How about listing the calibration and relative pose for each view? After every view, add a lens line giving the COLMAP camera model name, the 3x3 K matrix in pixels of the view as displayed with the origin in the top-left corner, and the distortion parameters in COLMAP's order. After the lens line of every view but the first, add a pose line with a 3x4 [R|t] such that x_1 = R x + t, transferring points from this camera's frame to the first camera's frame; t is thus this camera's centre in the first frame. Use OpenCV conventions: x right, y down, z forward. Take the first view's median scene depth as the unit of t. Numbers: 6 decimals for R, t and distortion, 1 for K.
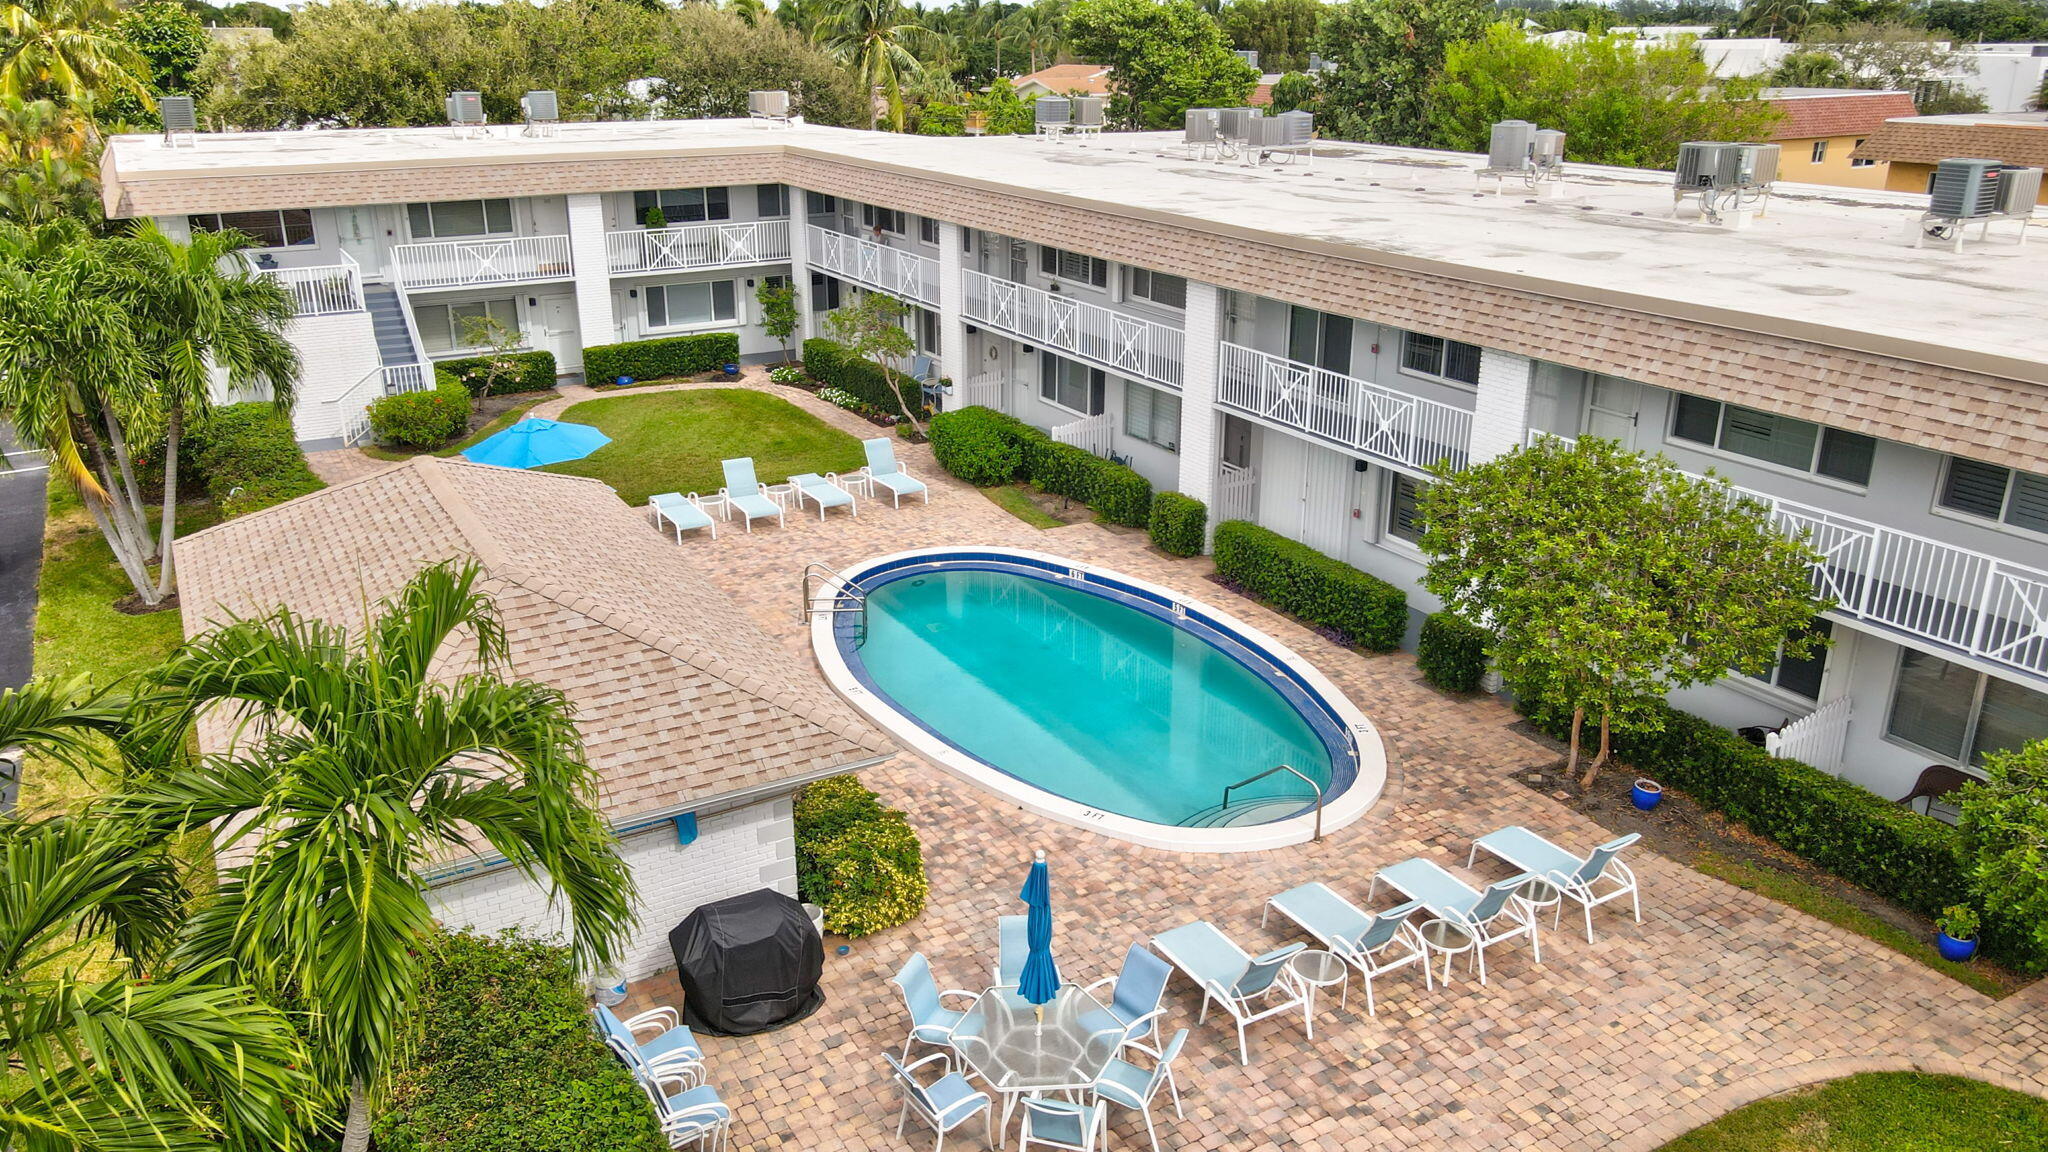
lens RADIAL K [[1525.2, 0, 1013.8], [0, 1525.2, 574.7], [0, 0, 1]] dist [-0.002439, -0.000295]
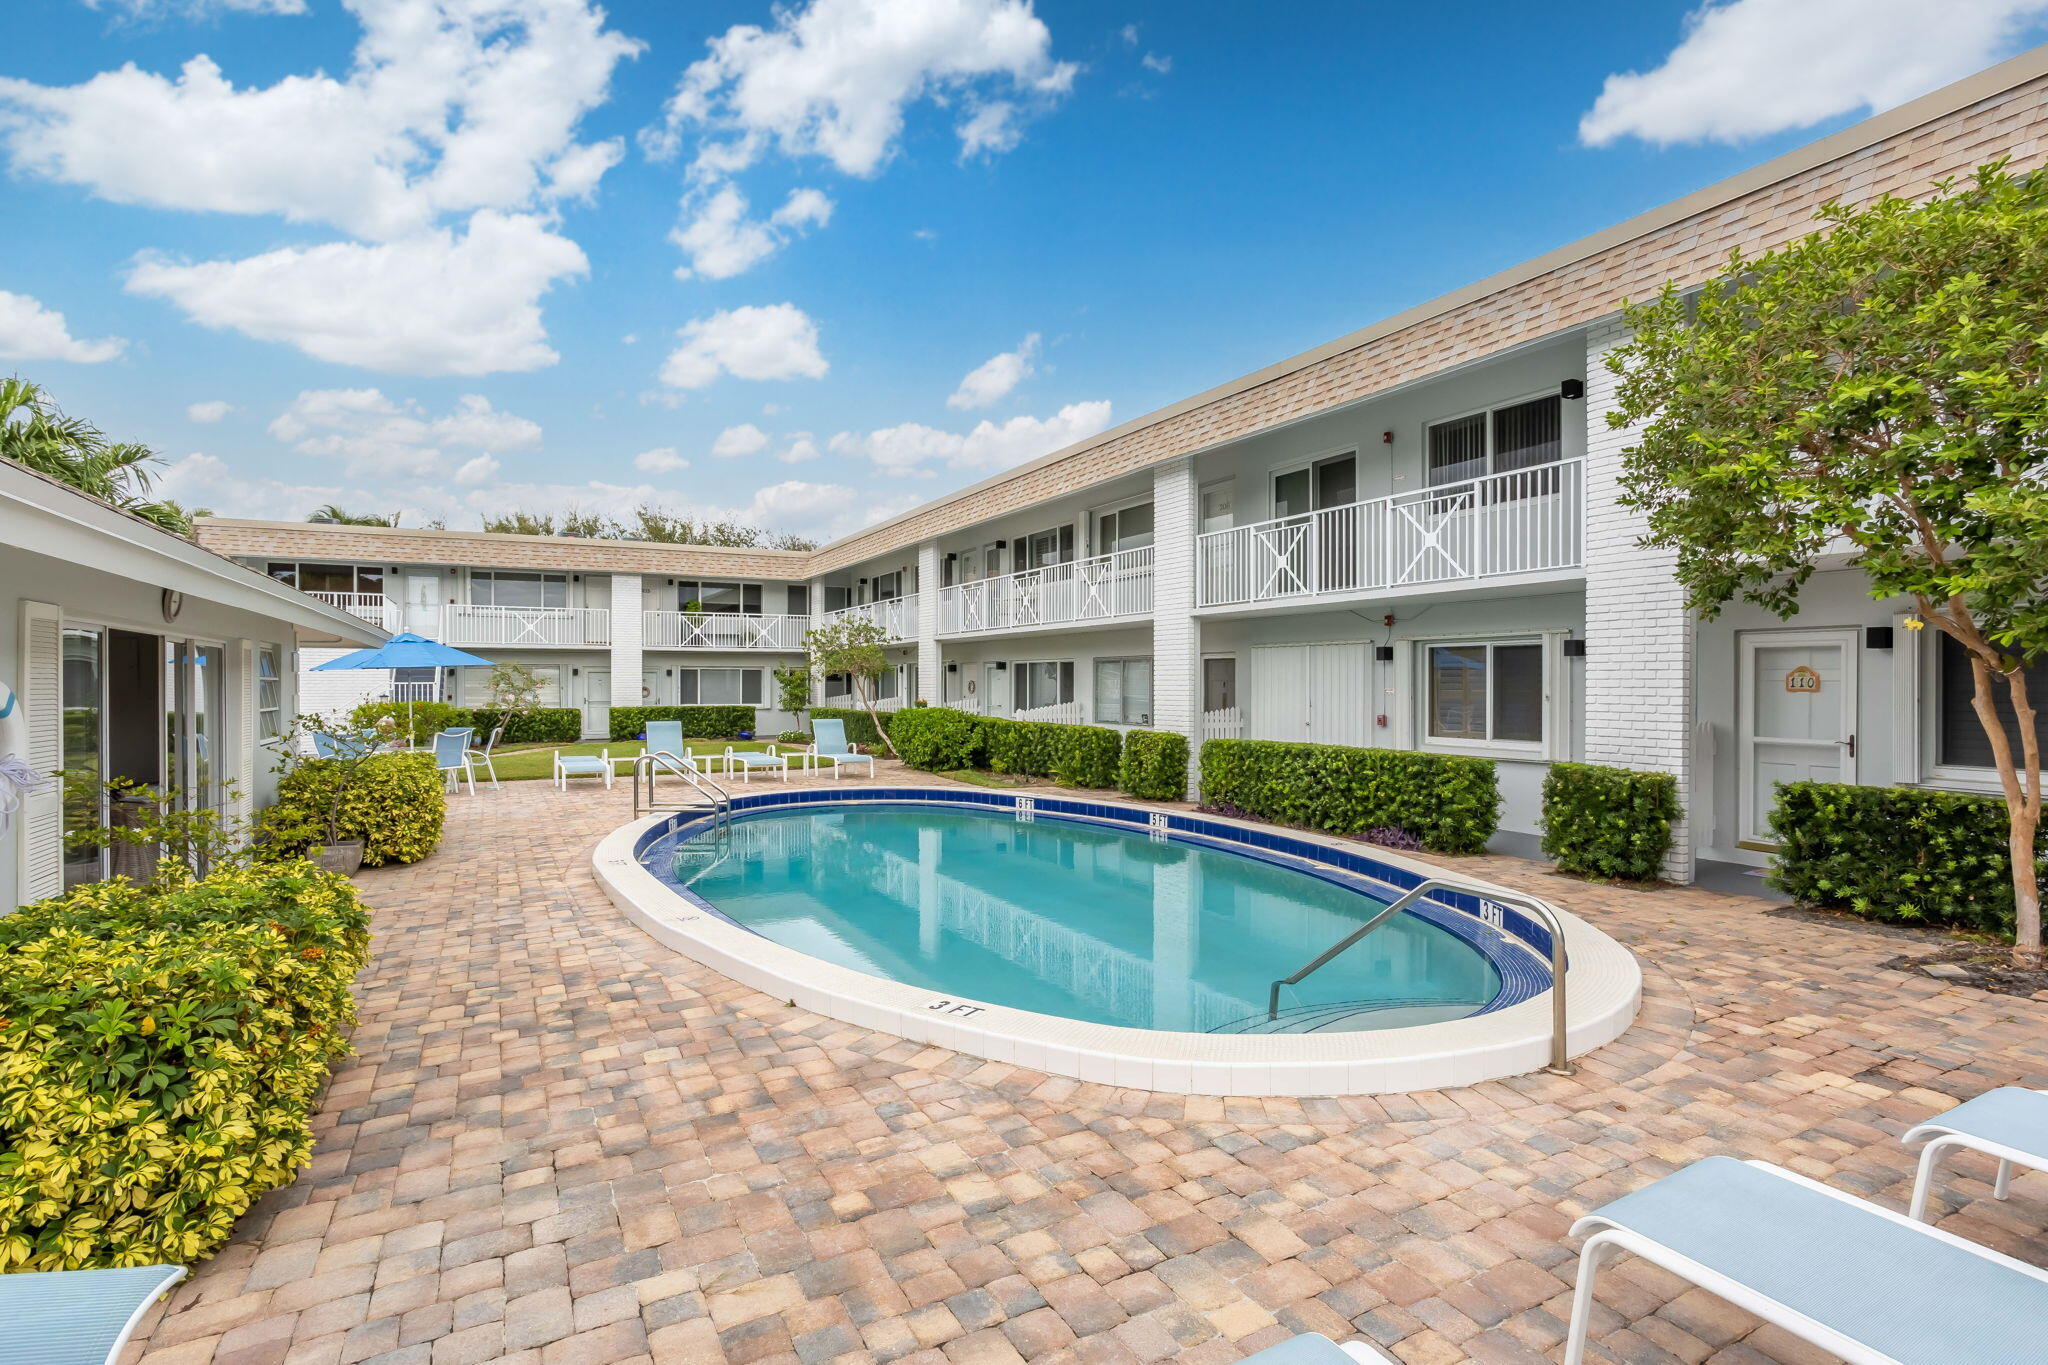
lens RADIAL K [[1006.3, 0, 1017.8], [0, 1006.3, 673.4], [0, 0, 1]] dist [-0.053635, 0.030551]
pose [[0.999648, 0.001073, -0.026507, 0.070872], [-0.010013, 0.940531, -0.339560, 0.154352], [0.024566, 0.339706, 0.940211, 0.689013]]
